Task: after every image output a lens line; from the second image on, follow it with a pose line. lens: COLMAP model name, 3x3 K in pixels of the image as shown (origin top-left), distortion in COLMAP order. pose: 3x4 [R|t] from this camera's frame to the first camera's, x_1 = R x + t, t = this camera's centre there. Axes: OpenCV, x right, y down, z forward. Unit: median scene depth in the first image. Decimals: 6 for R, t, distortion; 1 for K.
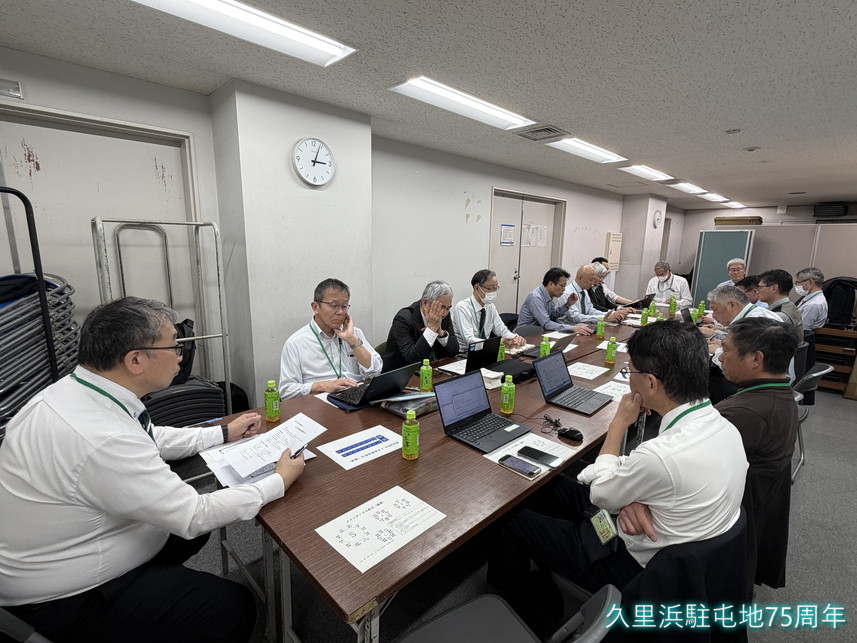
lens RADIAL K [[416.8, 0, 428.5], [0, 416.8, 321.5], [0, 0, 1]] dist [0.000469, 0.000038]
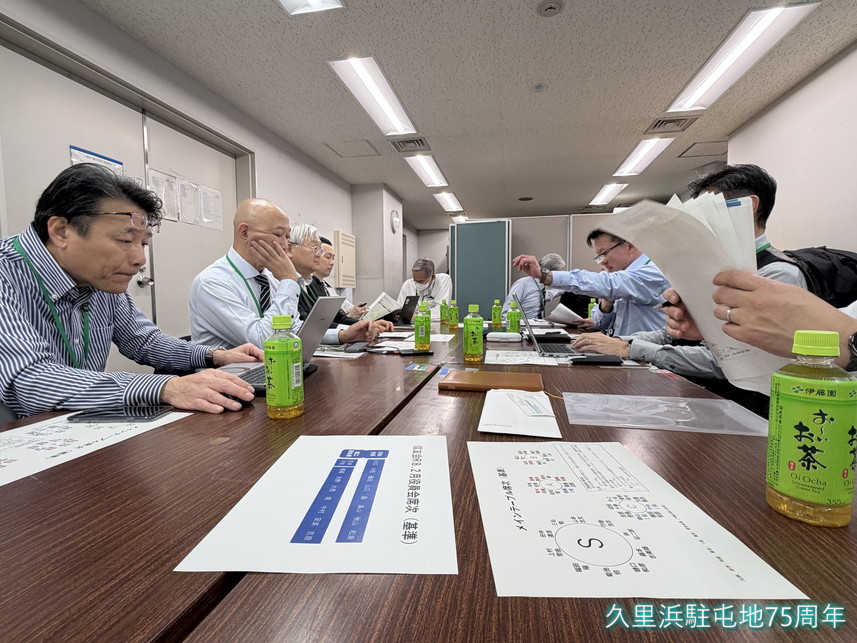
lens RADIAL K [[416.8, 0, 428.5], [0, 416.8, 321.5], [0, 0, 1]] dist [0.000469, 0.000038]
pose [[0.829698, -0.055583, 0.555438, 0.213217], [0.119342, 0.989687, -0.079231, 0.009848], [-0.545306, 0.132025, 0.827775, 0.467093]]
